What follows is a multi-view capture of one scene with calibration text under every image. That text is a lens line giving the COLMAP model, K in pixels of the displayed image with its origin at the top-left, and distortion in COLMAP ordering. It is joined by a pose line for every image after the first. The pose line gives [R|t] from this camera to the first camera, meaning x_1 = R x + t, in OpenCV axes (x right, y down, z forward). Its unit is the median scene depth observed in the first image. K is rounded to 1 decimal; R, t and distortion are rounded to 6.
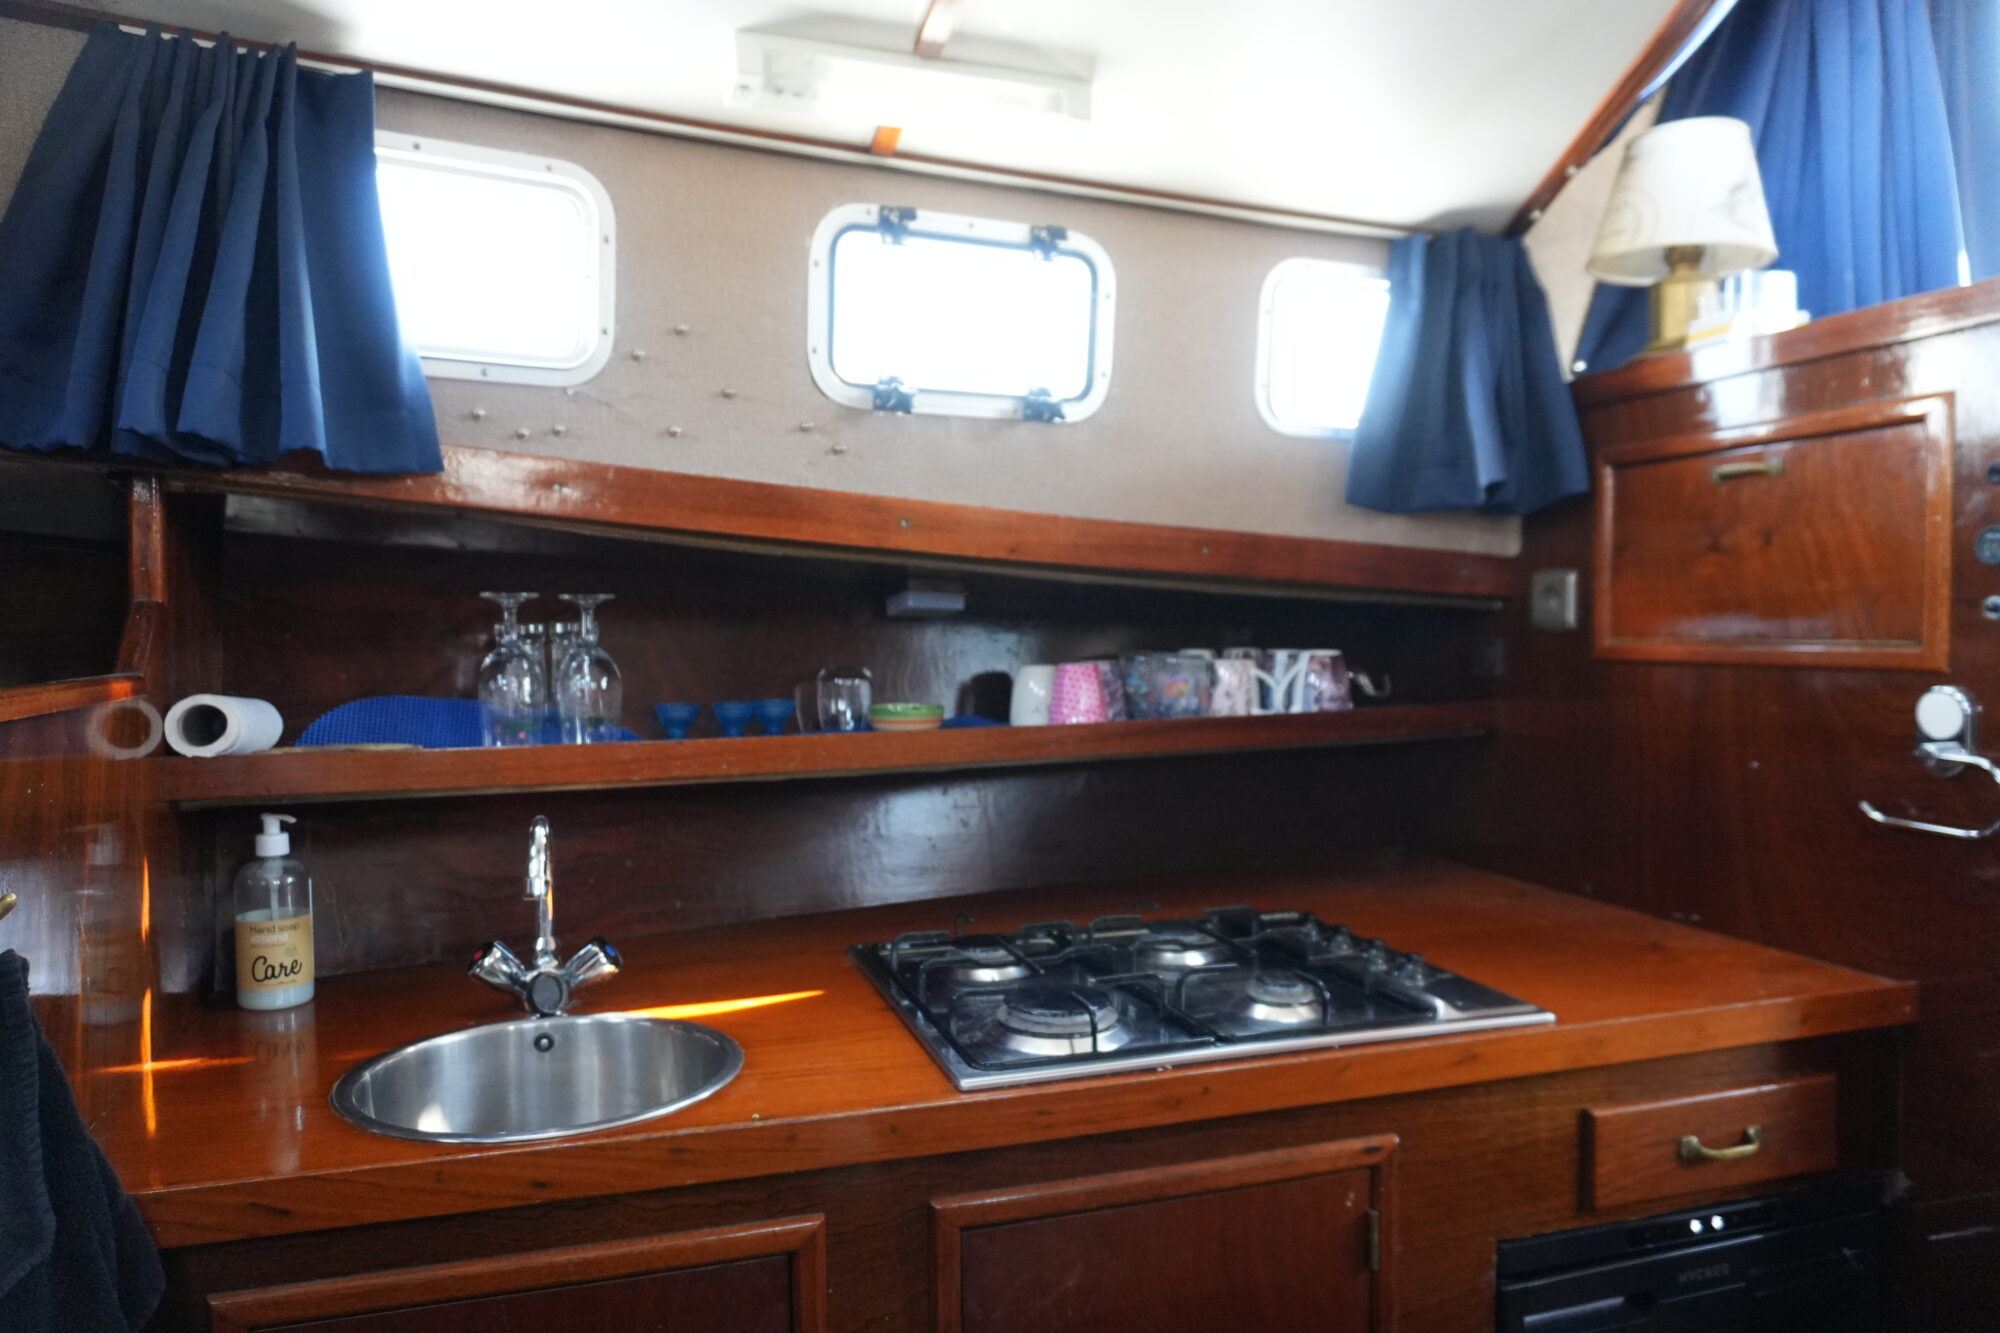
lens RADIAL K [[1352.7, 0, 994.4], [0, 1352.7, 666.8], [0, 0, 1]] dist [-0.048460, 0.032779]
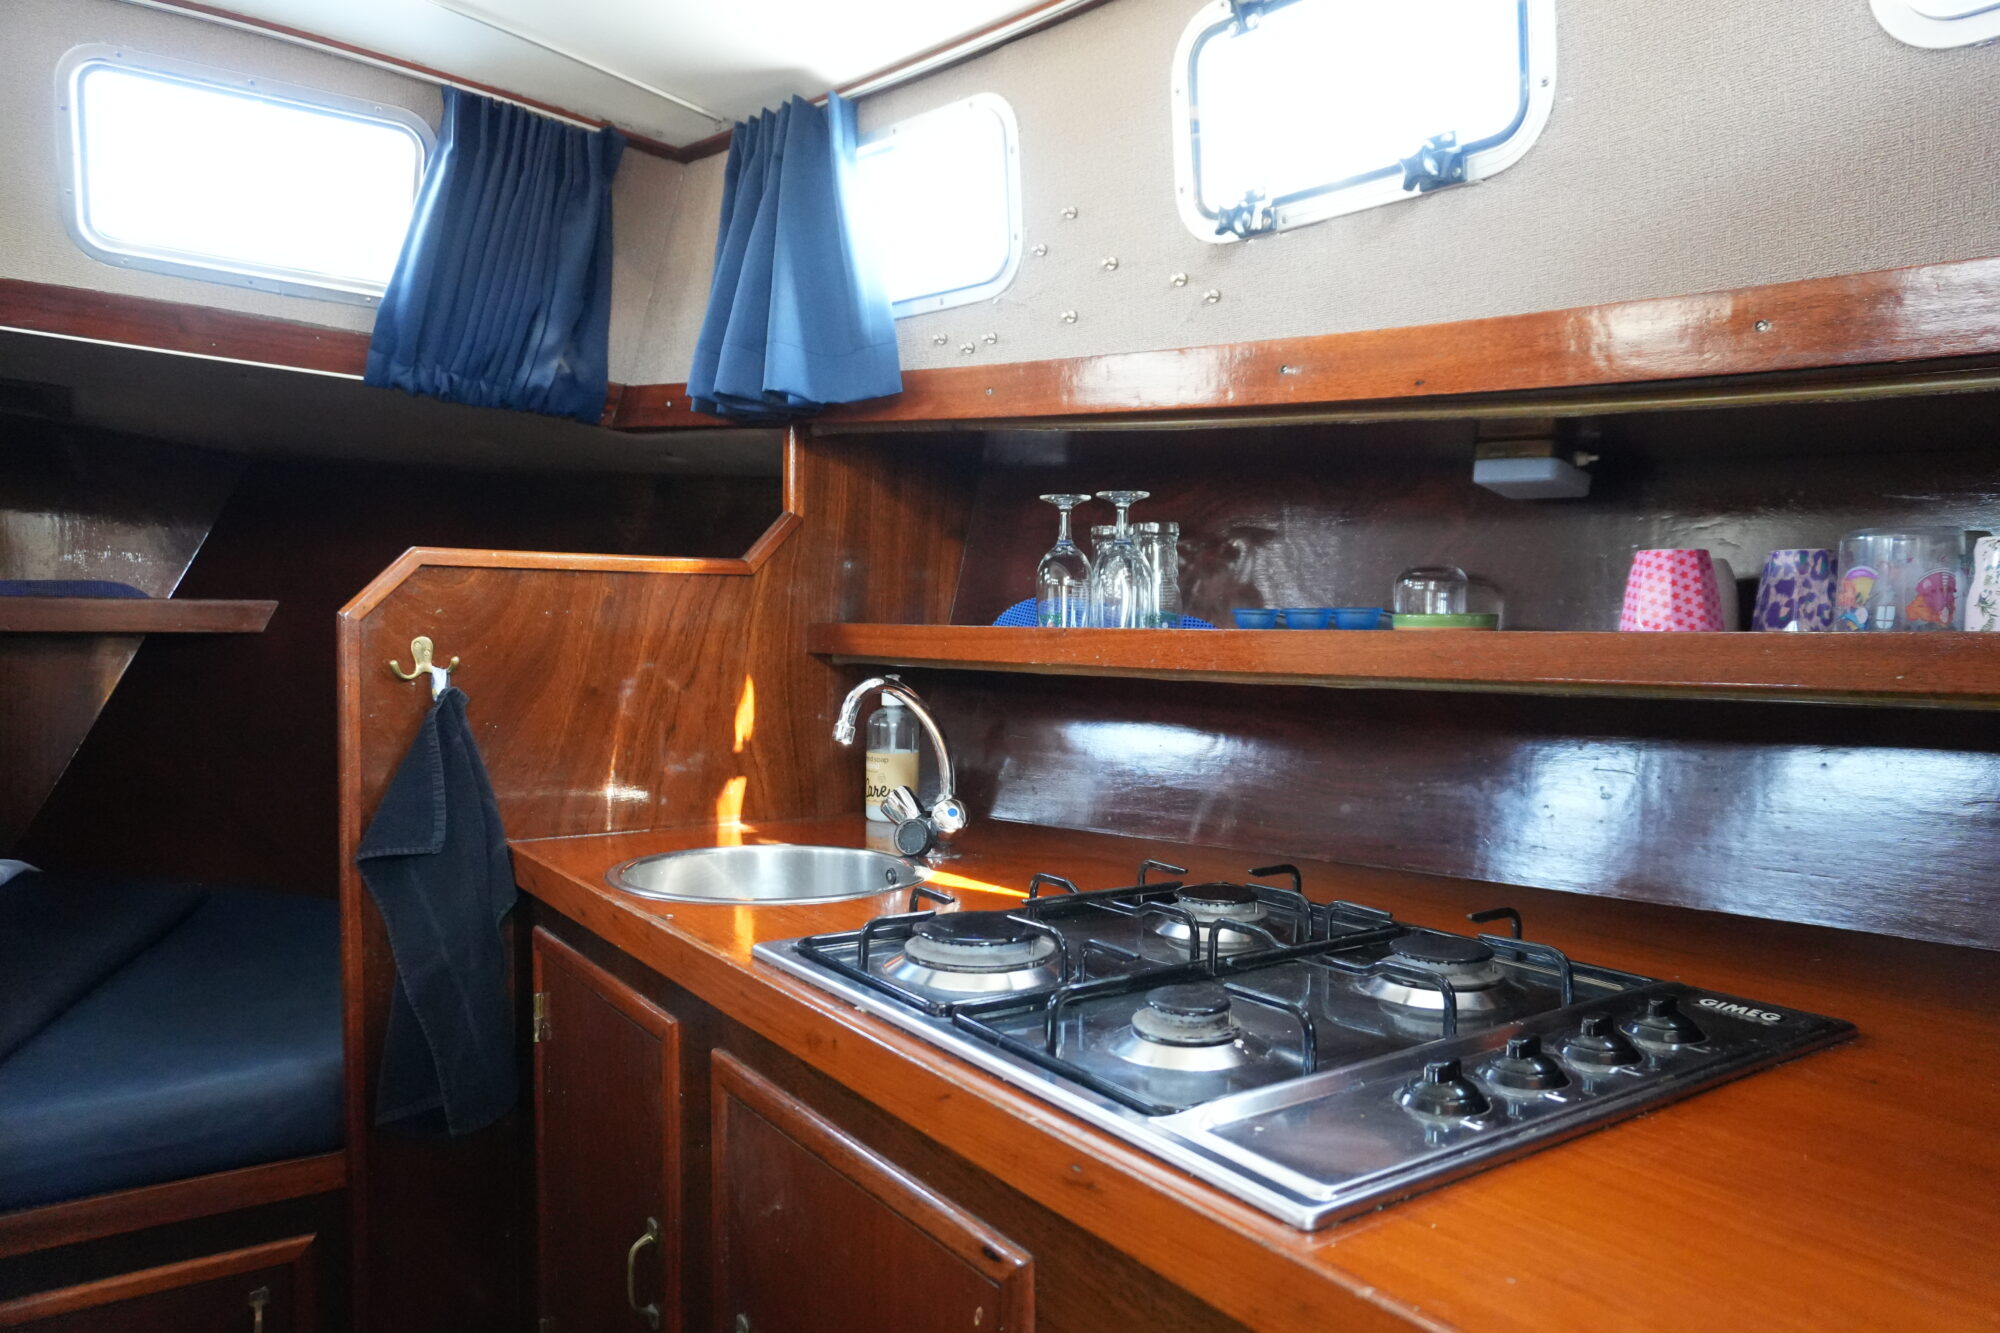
lens RADIAL K [[1352.7, 0, 994.4], [0, 1352.7, 666.8], [0, 0, 1]] dist [-0.048460, 0.032779]
pose [[0.296621, 0.034060, -0.954388, 0.699707], [-0.041427, 0.998882, 0.022773, 0.062139], [0.954096, 0.032783, 0.297701, 0.657243]]
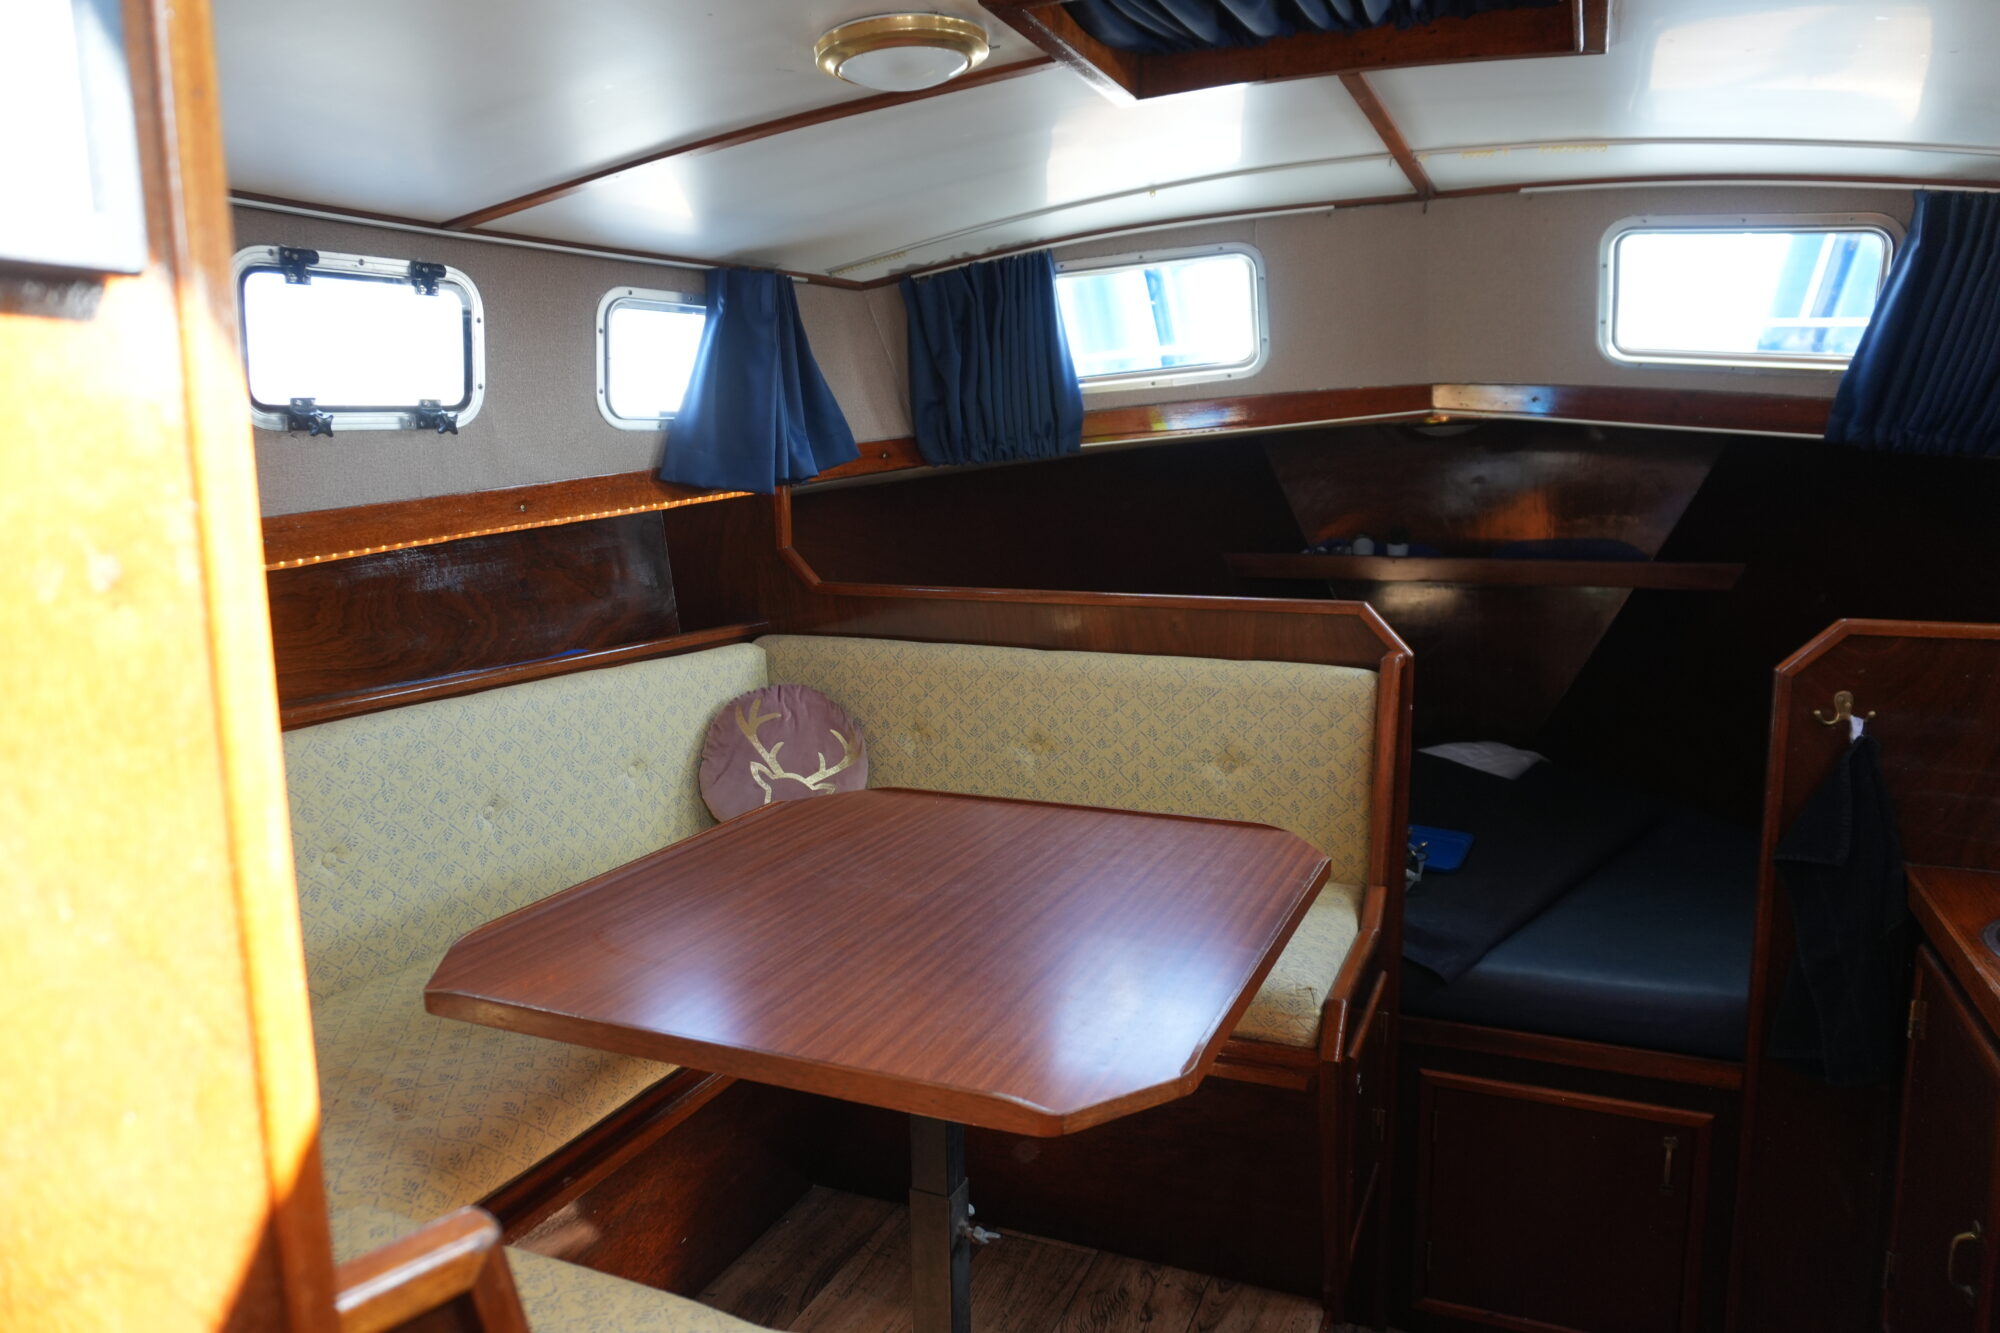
lens RADIAL K [[1345.9, 0, 996.5], [0, 1345.9, 667.0], [0, 0, 1]] dist [-0.041412, 0.028282]
pose [[-0.651142, 0.134212, -0.746995, 1.042428], [-0.011121, 0.982447, 0.186209, -0.163906], [0.758875, 0.129556, -0.638220, 0.734182]]
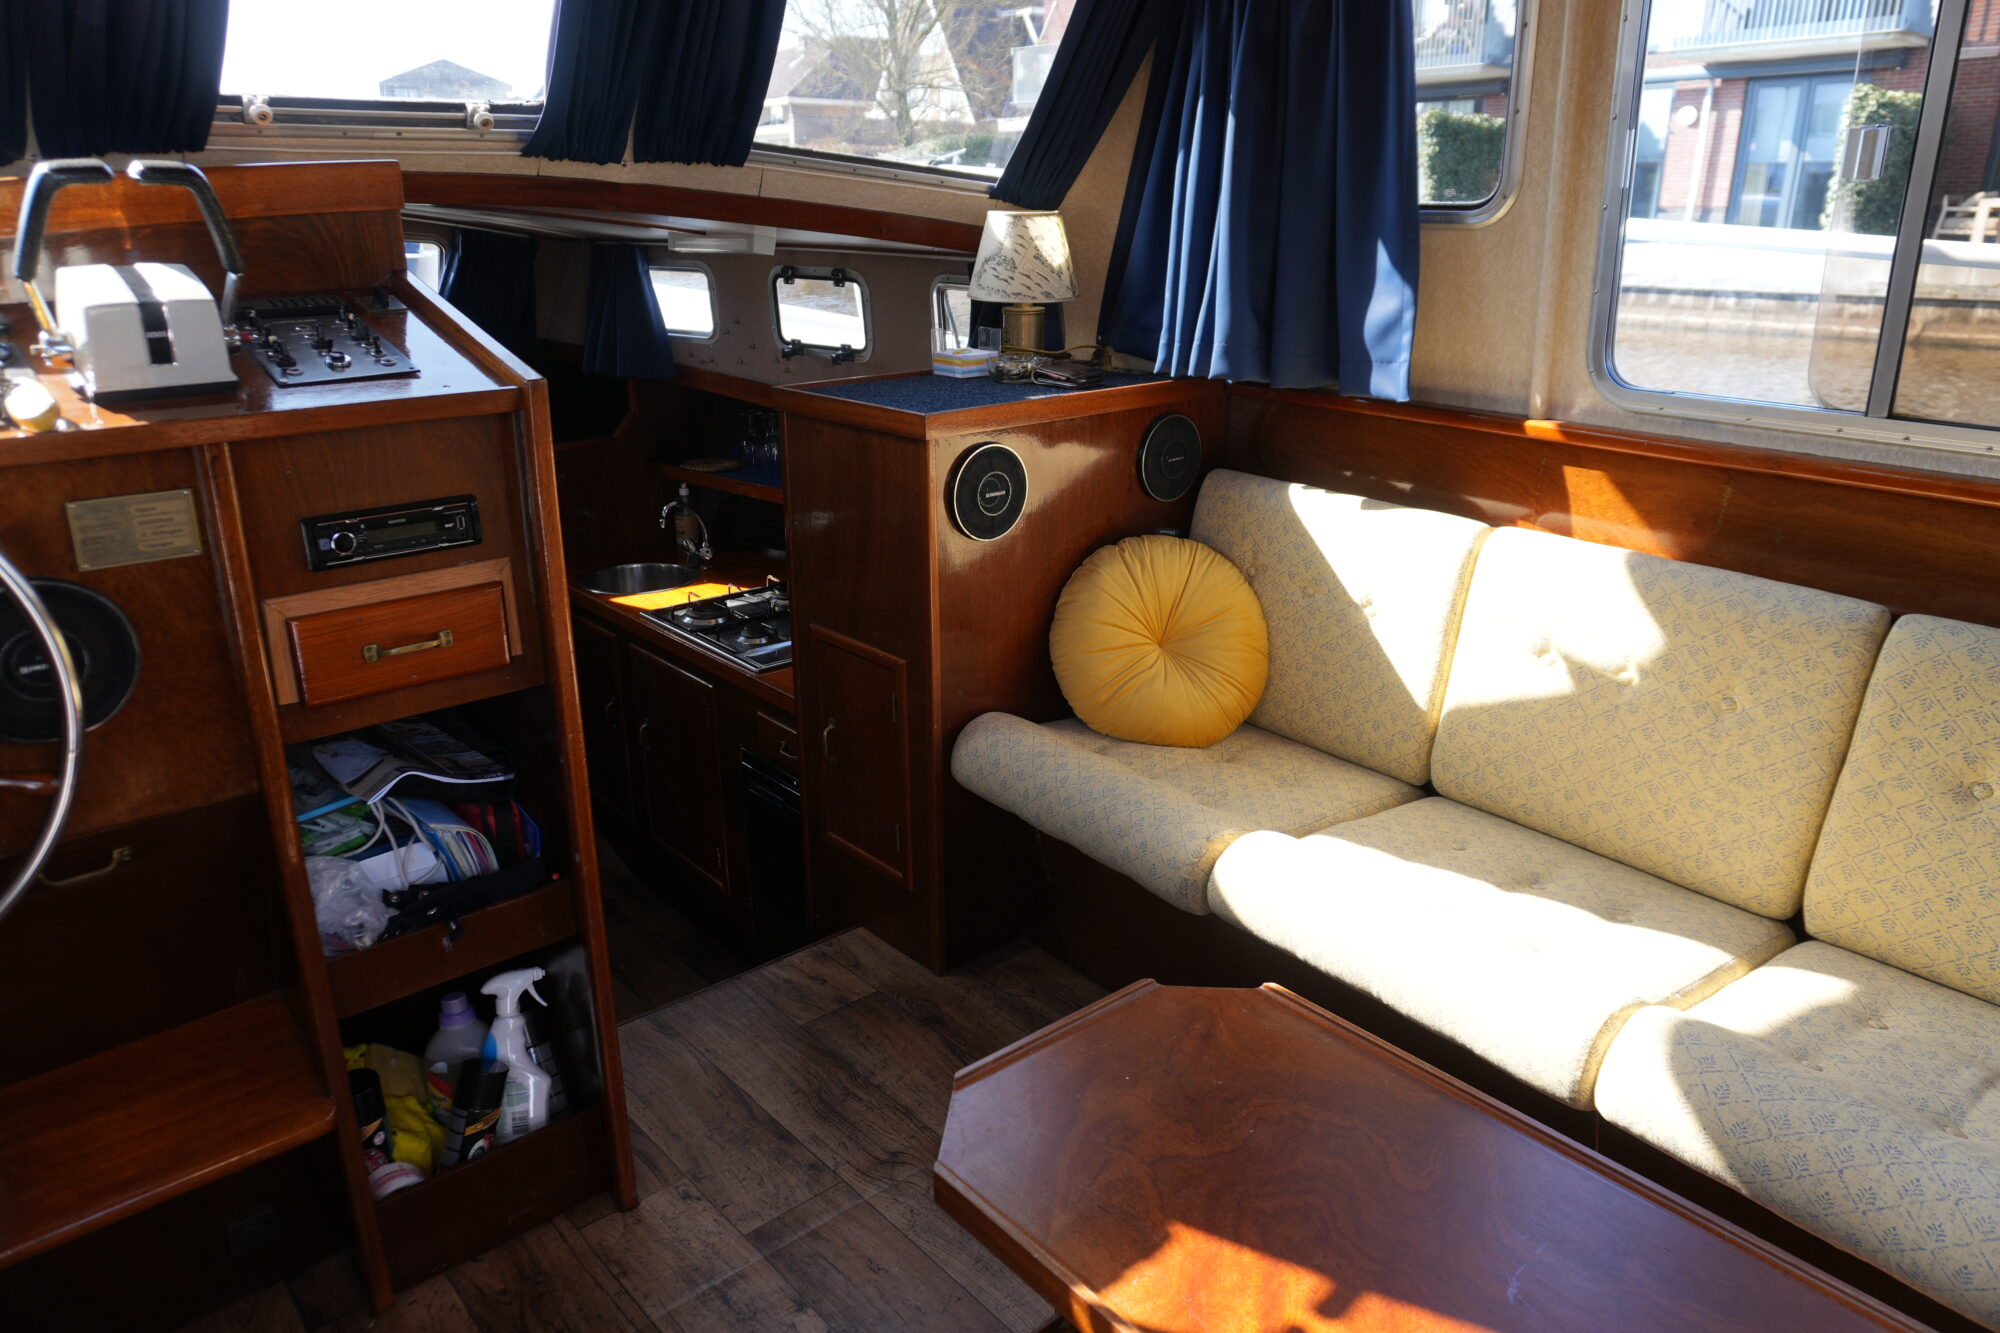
lens RADIAL K [[1345.9, 0, 996.5], [0, 1345.9, 667.0], [0, 0, 1]] dist [-0.041412, 0.028282]
pose [[0.407162, 0.310360, -0.859009, 2.268798], [-0.036424, 0.945267, 0.324260, -0.456024], [0.912630, -0.100737, 0.396181, 0.387054]]
